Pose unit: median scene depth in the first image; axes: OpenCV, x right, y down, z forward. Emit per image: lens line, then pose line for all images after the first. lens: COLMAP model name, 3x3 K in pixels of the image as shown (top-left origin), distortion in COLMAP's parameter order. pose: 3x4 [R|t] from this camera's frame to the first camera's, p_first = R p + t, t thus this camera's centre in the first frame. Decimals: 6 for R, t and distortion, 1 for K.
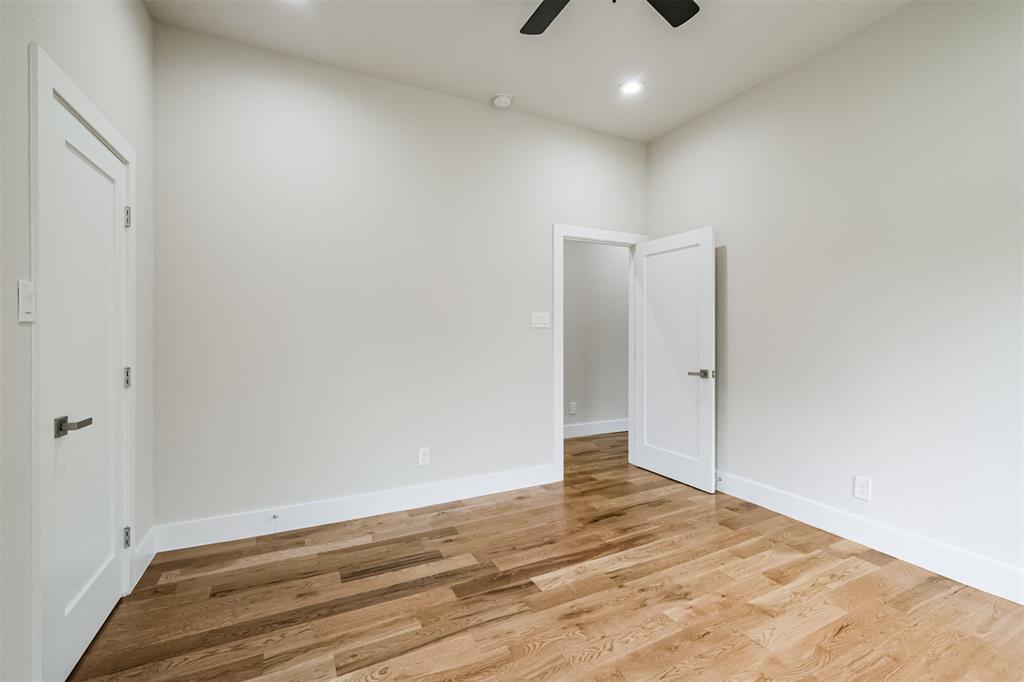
lens RADIAL K [[445.1, 0, 513.3], [0, 445.1, 344.2], [0, 0, 1]] dist [0.006986, 0.000246]
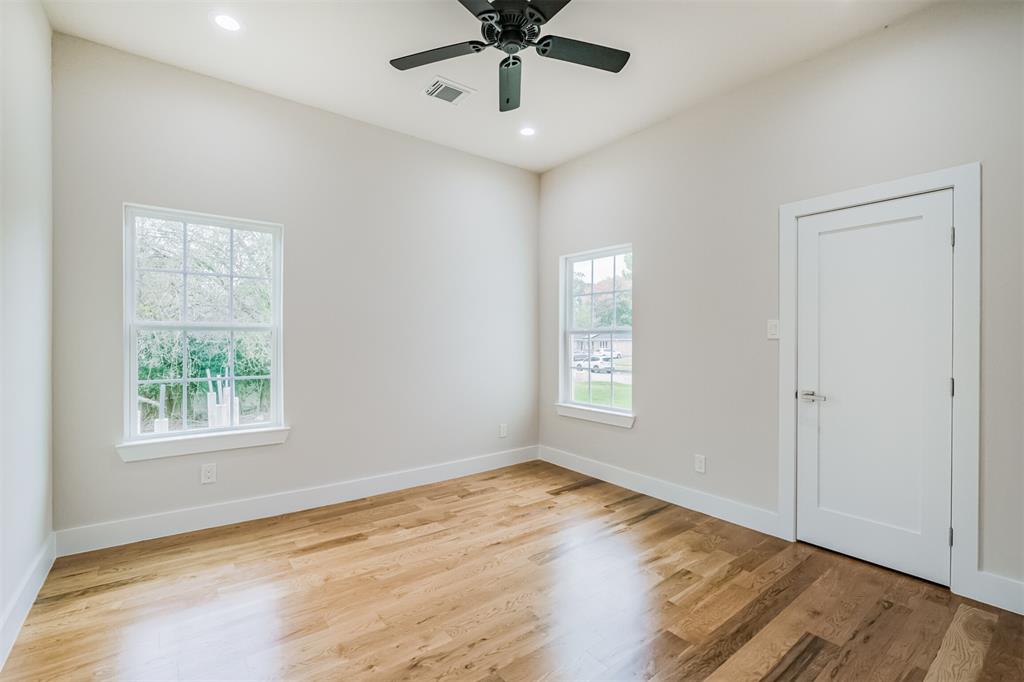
lens RADIAL K [[445.1, 0, 513.3], [0, 445.1, 344.2], [0, 0, 1]] dist [0.006986, 0.000246]
pose [[-0.979388, -0.004672, -0.201935, 0.403341], [-0.013083, 0.999100, 0.040339, -0.062934], [0.201565, 0.042149, -0.978568, 1.927357]]
